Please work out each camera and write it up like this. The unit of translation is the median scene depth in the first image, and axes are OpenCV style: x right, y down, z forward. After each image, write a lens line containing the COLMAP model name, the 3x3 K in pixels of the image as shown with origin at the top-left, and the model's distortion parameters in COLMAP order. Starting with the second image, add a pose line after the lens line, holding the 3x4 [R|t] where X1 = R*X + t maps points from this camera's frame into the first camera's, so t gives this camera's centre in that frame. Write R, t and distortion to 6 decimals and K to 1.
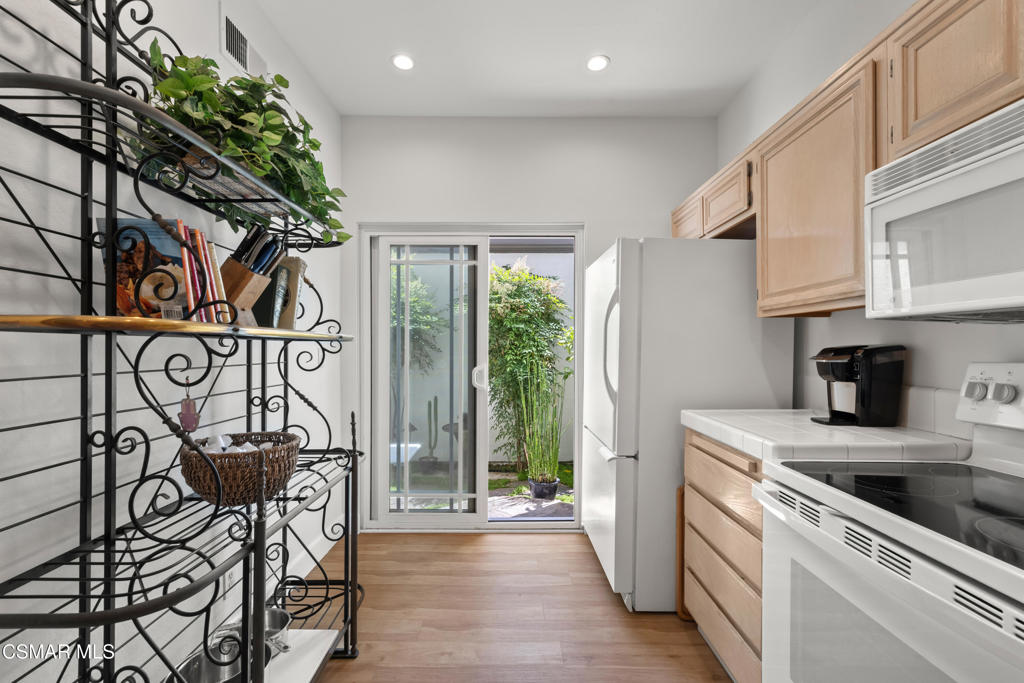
lens RADIAL K [[432.0, 0, 509.6], [0, 432.0, 340.8], [0, 0, 1]] dist [0.001022, 0.000204]
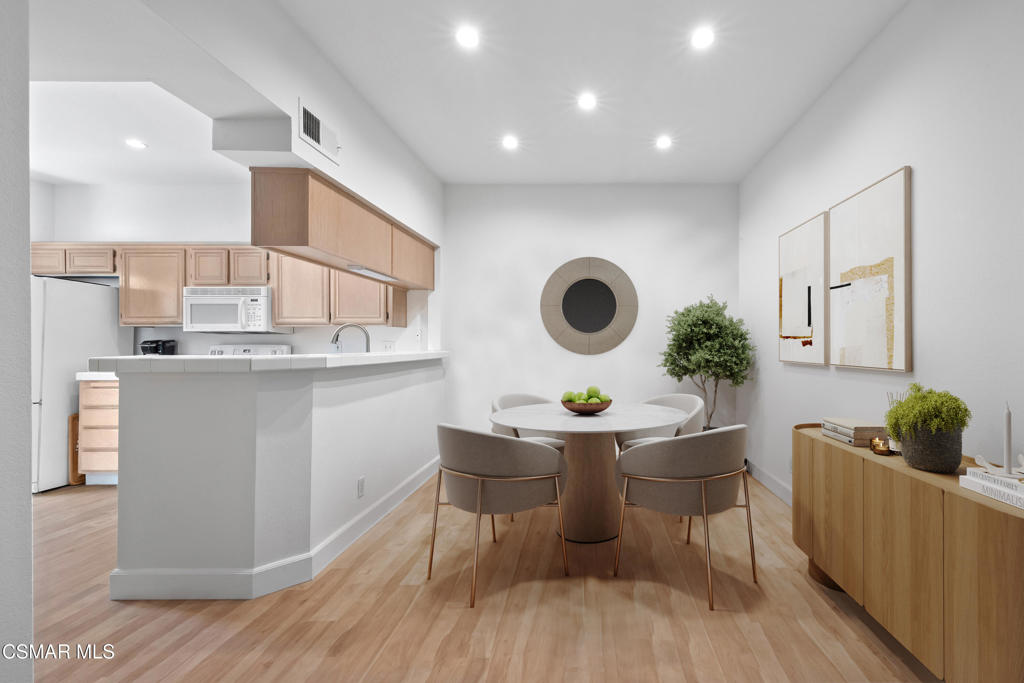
lens RADIAL K [[432.0, 0, 511.4], [0, 432.0, 341.3], [0, 0, 1]] dist [0.001022, 0.000204]
pose [[0.007782, 0.002675, 0.999966, -1.620914], [-0.036137, 0.999344, -0.002392, -0.044763], [-0.999317, -0.036117, 0.007874, -1.004459]]
